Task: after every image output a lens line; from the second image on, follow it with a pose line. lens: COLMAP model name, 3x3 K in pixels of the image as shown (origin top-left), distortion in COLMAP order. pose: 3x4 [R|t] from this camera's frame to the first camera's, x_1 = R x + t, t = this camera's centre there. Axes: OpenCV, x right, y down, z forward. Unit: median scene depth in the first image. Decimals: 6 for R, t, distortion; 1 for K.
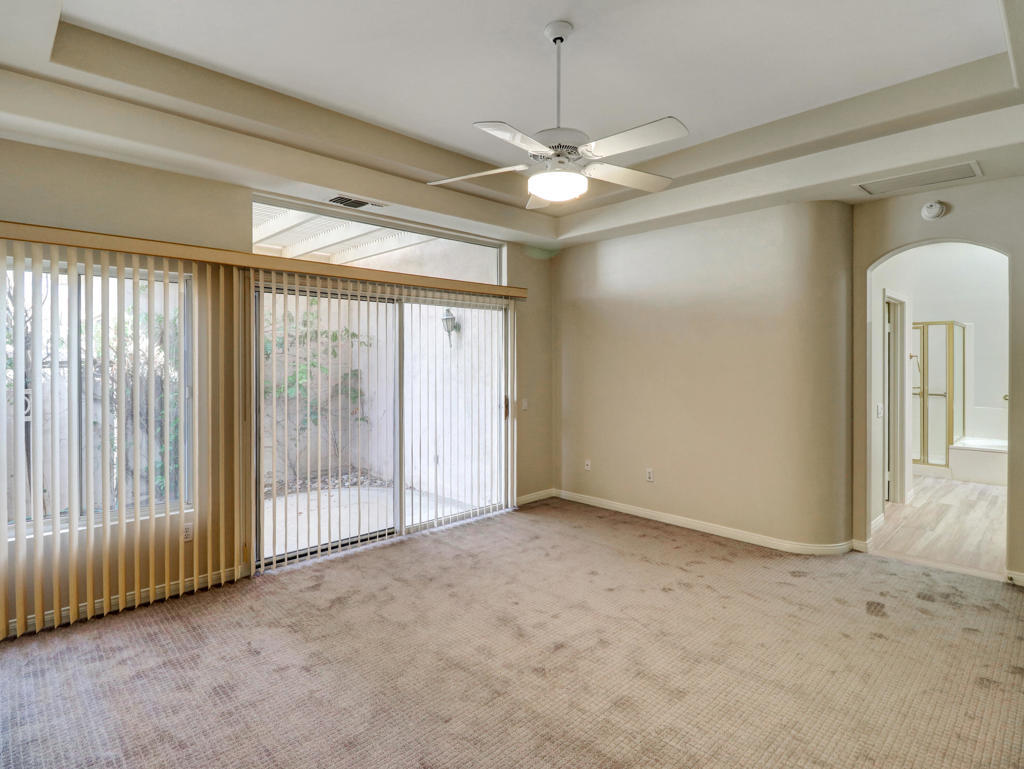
lens RADIAL K [[557.6, 0, 503.3], [0, 557.6, 361.4], [0, 0, 1]] dist [-0.003612, -0.002109]
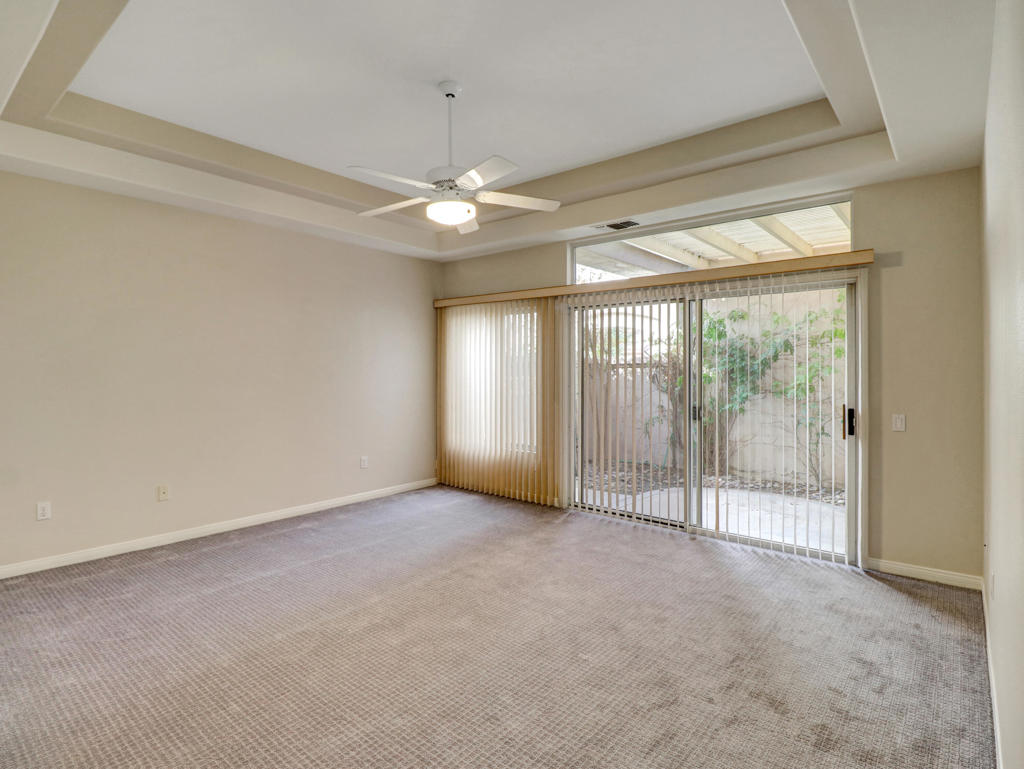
lens RADIAL K [[511.6, 0, 485.1], [0, 511.6, 366.5], [0, 0, 1]] dist [0.000050, 0.000107]
pose [[0.101817, 0.000294, -0.994803, 0.699589], [-0.001599, 0.999999, 0.000132, 0.013496], [0.994802, 0.001577, 0.101817, 0.544797]]
